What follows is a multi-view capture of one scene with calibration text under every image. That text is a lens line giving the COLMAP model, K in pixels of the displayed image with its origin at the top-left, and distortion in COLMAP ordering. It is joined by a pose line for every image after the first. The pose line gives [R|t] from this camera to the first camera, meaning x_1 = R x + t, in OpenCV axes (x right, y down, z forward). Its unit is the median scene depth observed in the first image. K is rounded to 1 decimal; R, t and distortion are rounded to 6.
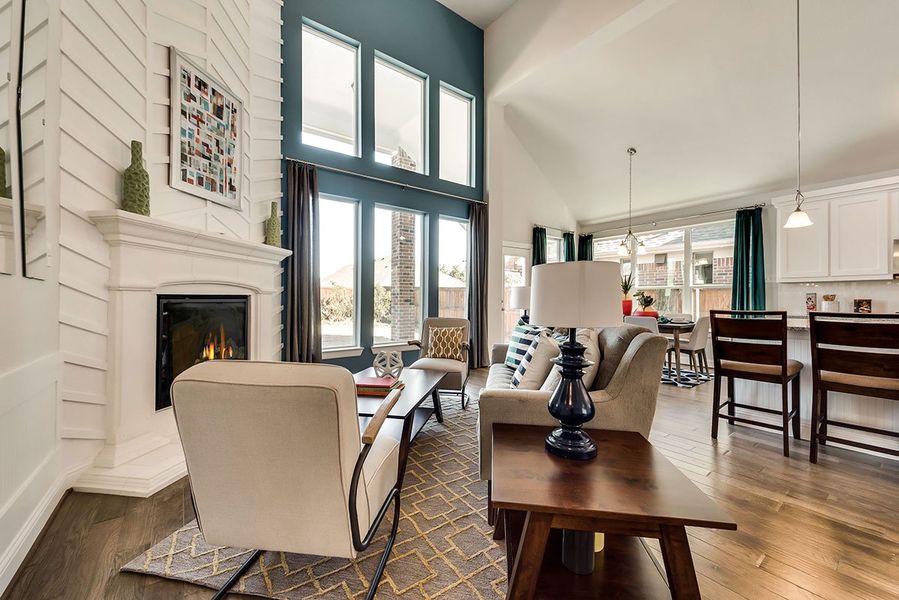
lens RADIAL K [[350.6, 0, 446.1], [0, 350.6, 299.4], [0, 0, 1]] dist [-0.007443, -0.000735]
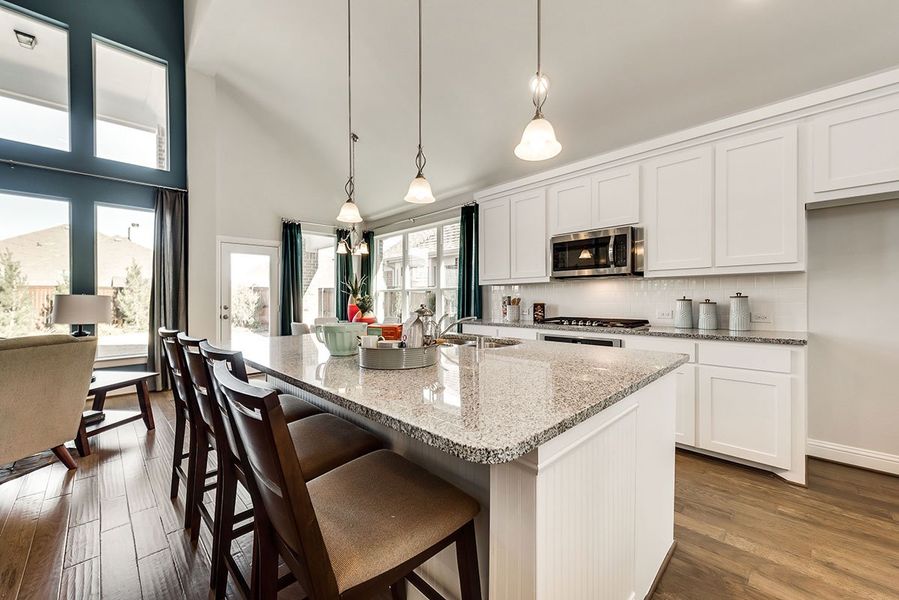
lens RADIAL K [[350.6, 0, 453.7], [0, 350.6, 303.3], [0, 0, 1]] dist [-0.007443, -0.000735]
pose [[0.988295, -0.010029, 0.152226, 0.631793], [0.007869, 0.999860, 0.014782, -0.011542], [-0.152353, -0.013411, 0.988235, 0.071997]]
